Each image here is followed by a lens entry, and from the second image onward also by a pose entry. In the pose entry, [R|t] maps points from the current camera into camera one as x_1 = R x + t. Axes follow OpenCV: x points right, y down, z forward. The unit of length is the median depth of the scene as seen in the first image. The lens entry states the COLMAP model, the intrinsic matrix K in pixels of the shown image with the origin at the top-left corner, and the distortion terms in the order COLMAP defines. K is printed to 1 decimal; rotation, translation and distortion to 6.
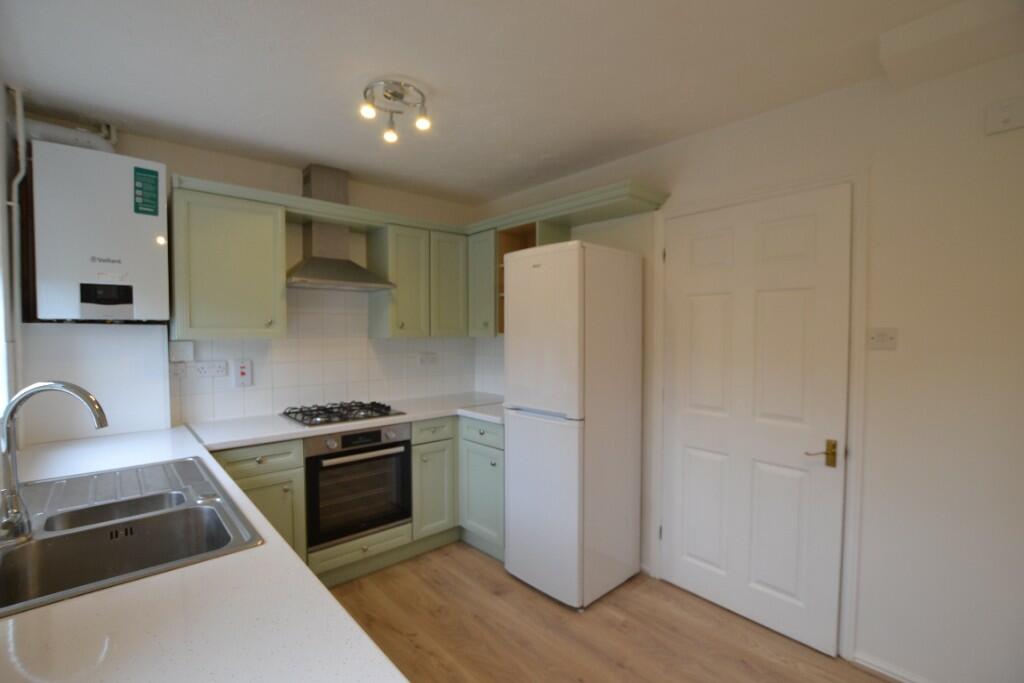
lens RADIAL K [[456.3, 0, 512.7], [0, 456.3, 348.5], [0, 0, 1]] dist [-0.040729, 0.009115]
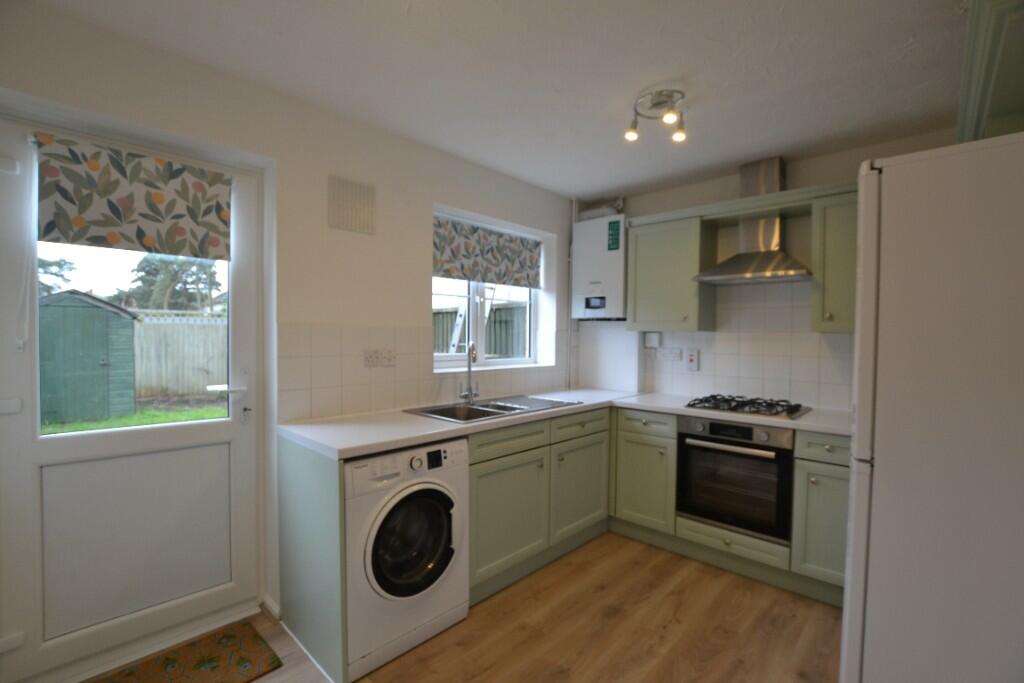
lens RADIAL K [[456.3, 0, 512.7], [0, 456.3, 348.5], [0, 0, 1]] dist [-0.040729, 0.009115]
pose [[0.078625, 0.031098, -0.996419, 0.623320], [-0.050488, 0.998355, 0.027174, 0.015497], [0.995625, 0.048171, 0.080066, 0.442765]]
